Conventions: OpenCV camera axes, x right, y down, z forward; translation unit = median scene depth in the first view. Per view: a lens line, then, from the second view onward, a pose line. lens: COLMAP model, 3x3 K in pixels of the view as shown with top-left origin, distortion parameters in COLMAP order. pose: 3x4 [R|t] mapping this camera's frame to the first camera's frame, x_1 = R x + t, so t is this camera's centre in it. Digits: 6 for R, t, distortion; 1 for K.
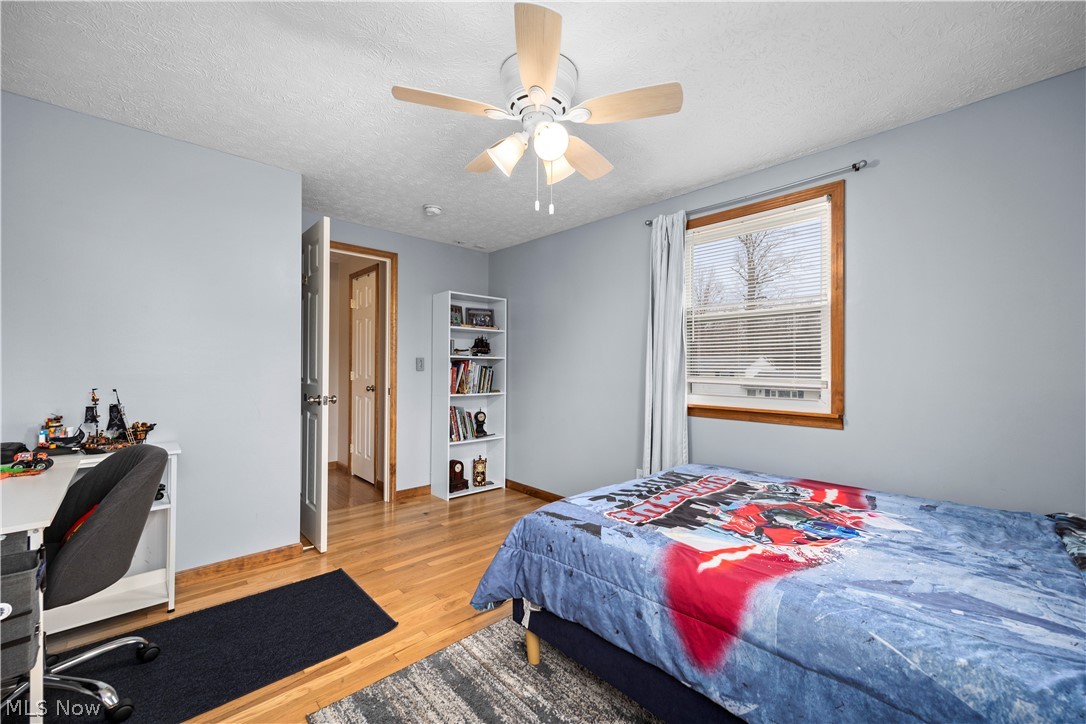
lens RADIAL K [[434.5, 0, 543.0], [0, 434.5, 365.5], [0, 0, 1]] dist [0.001685, 0.000127]
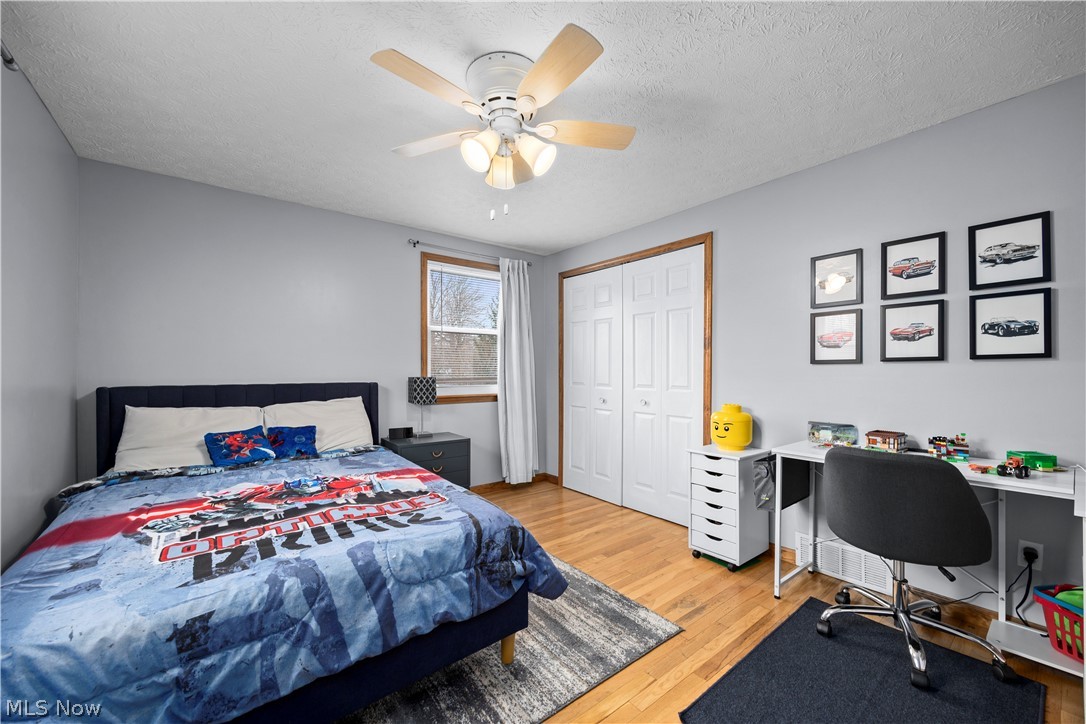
lens RADIAL K [[434.5, 0, 544.1], [0, 434.5, 364.9], [0, 0, 1]] dist [0.001685, 0.000127]
pose [[-0.996540, -0.005009, 0.082963, -0.181277], [-0.005117, 0.999986, -0.001093, -0.002104], [-0.082956, -0.001514, -0.996552, 1.950576]]
